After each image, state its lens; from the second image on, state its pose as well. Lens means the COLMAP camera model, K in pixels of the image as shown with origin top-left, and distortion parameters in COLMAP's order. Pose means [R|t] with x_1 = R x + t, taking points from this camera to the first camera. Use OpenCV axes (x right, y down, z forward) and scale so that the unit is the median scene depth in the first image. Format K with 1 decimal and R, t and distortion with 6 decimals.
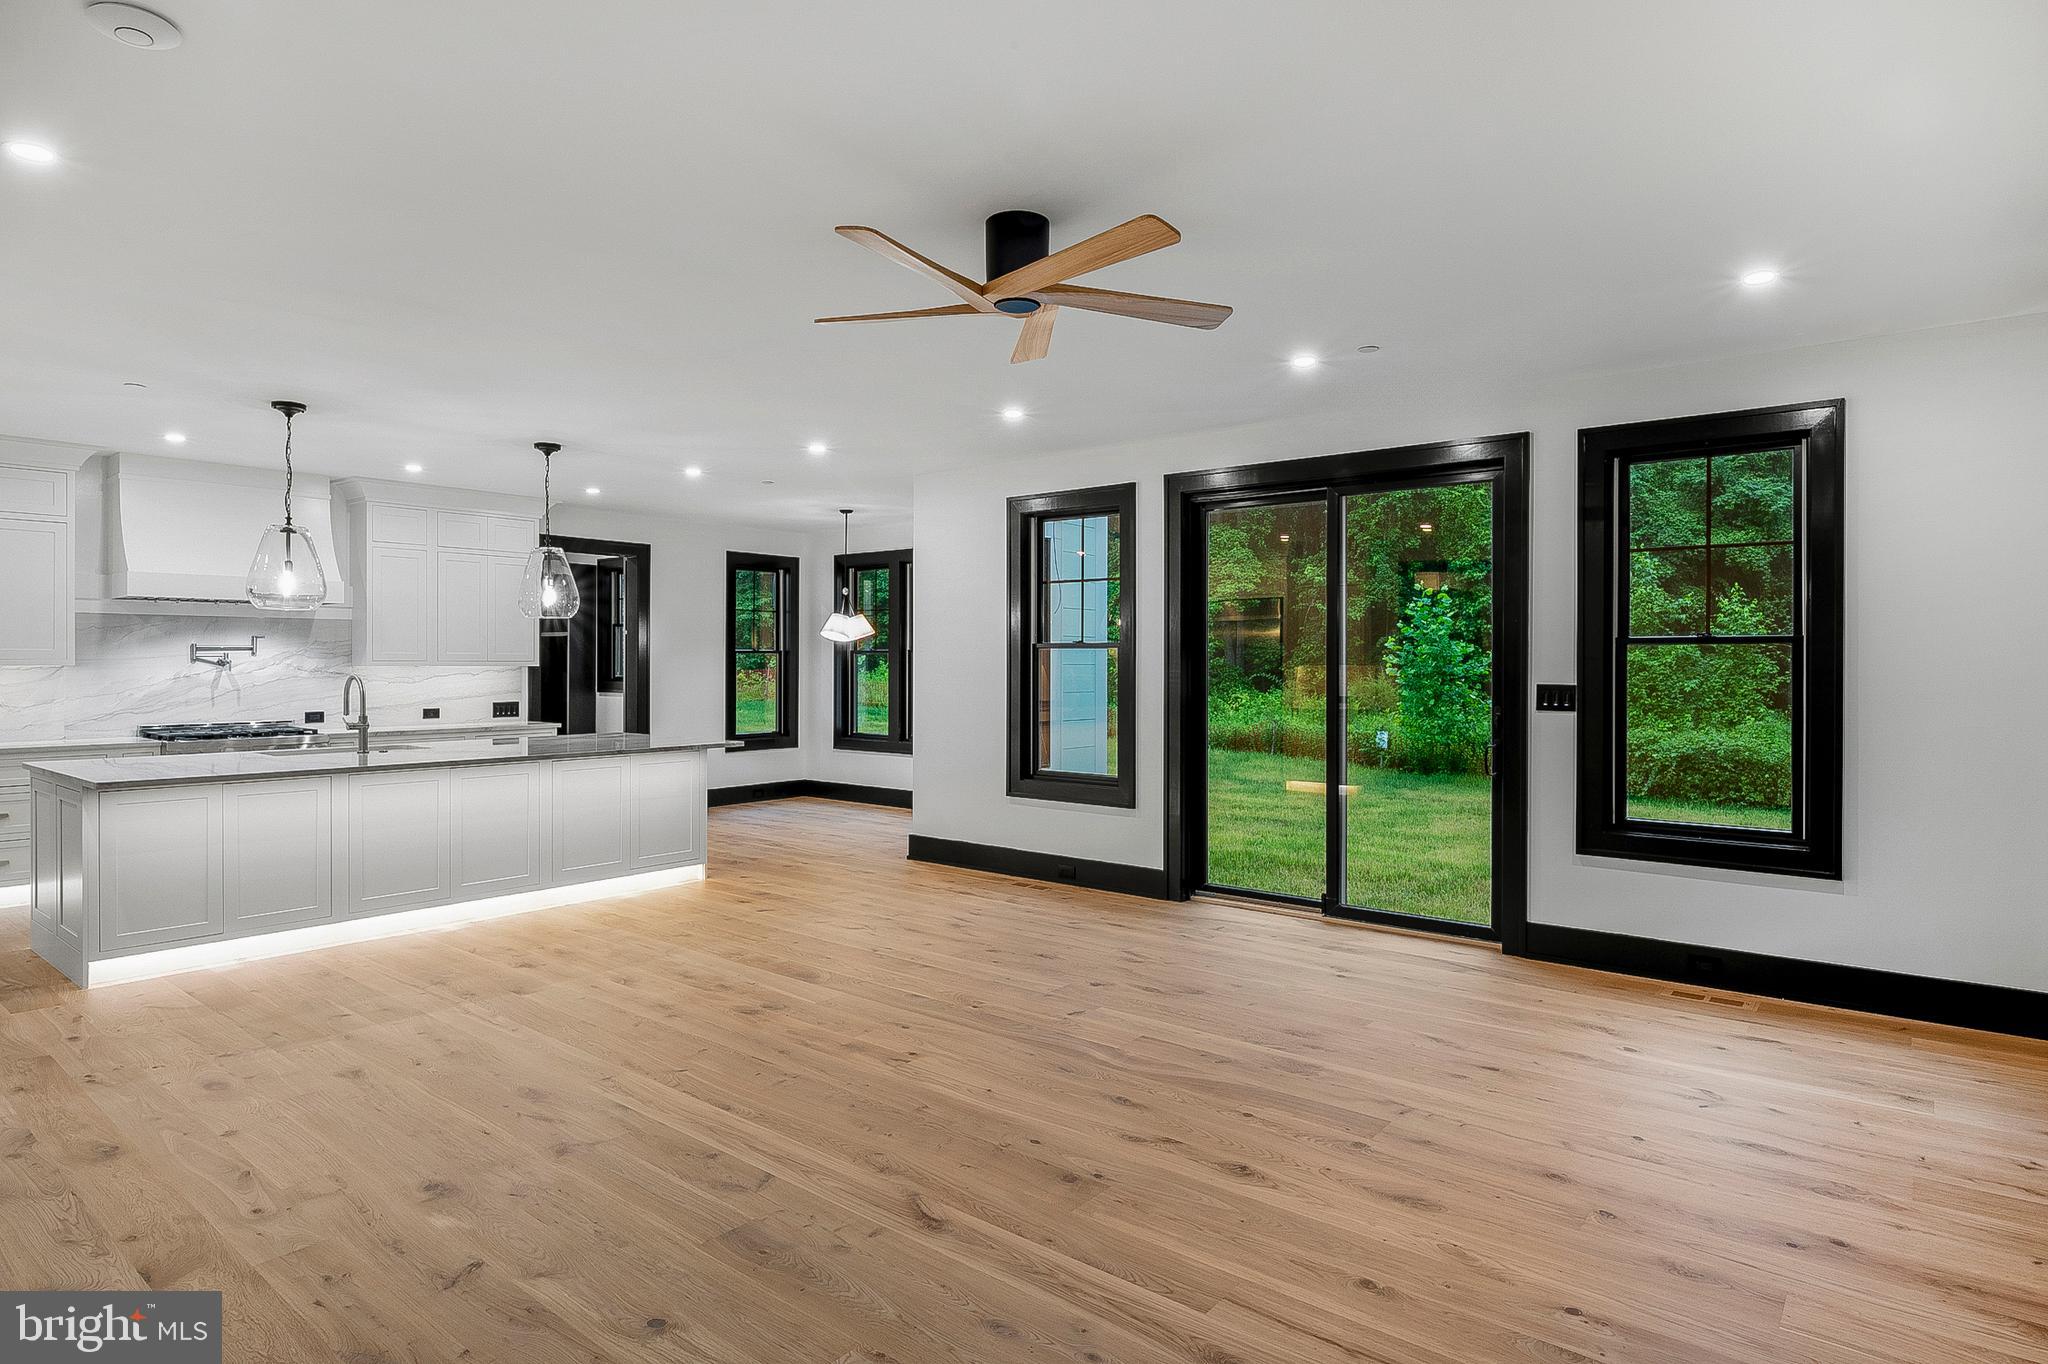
lens RADIAL K [[1121.1, 0, 1024.0], [0, 1121.1, 682.0], [0, 0, 1]] dist [-0.000130, -0.000311]
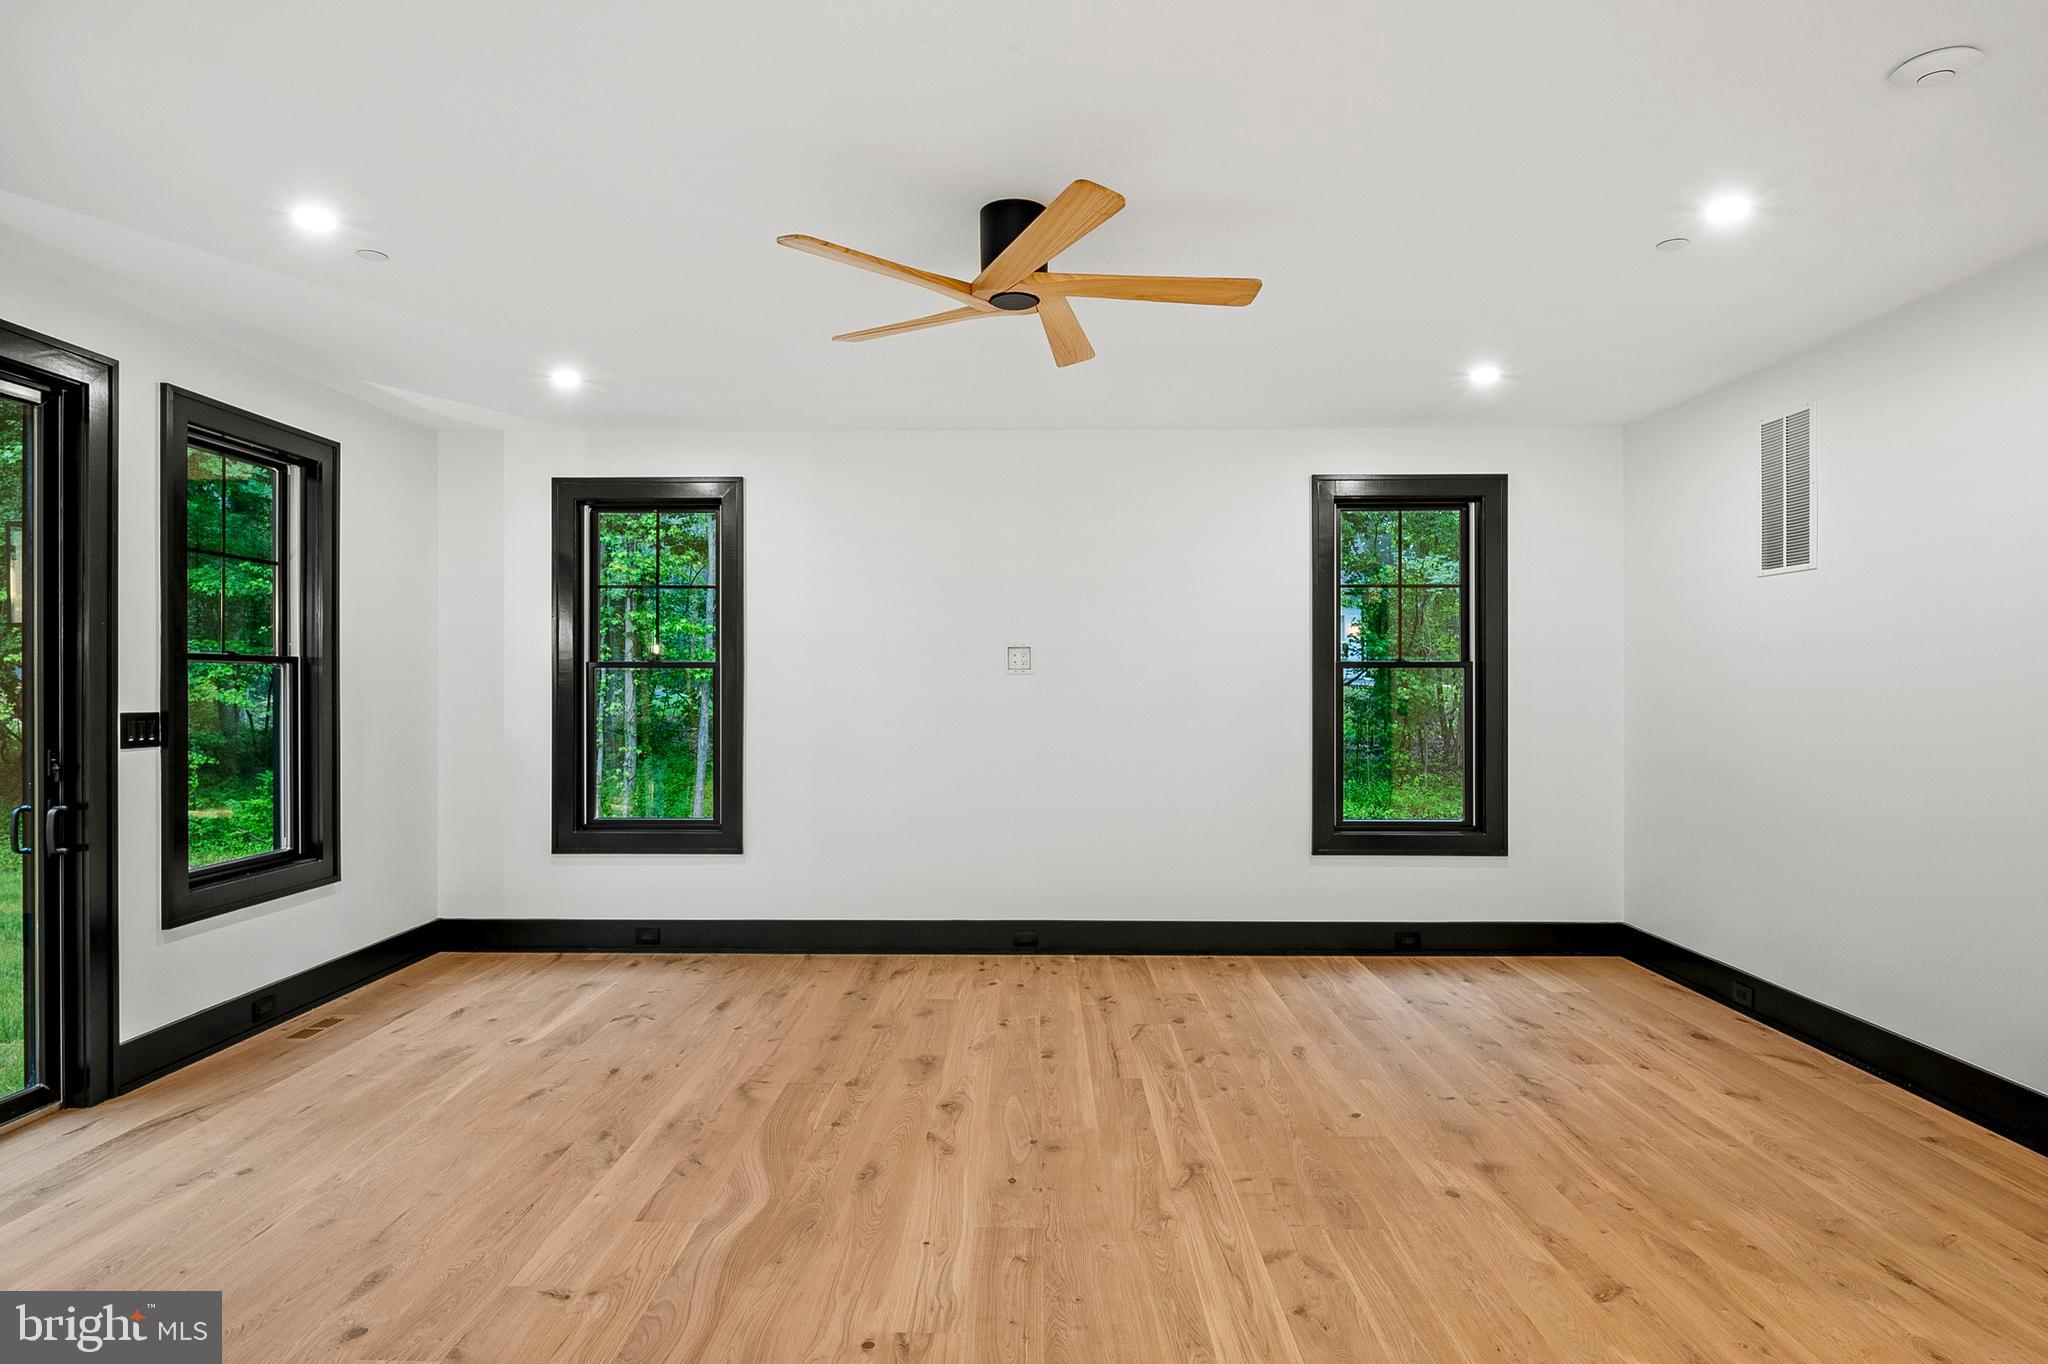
lens RADIAL K [[1099.9, 0, 1024.0], [0, 1099.9, 682.0], [0, 0, 1]] dist [0.000324, 0.000297]
pose [[-0.618476, 0.000446, 0.785803, -0.615469], [0.014059, 0.999846, 0.010498, -0.022488], [-0.785678, 0.017540, -0.618387, 1.307450]]
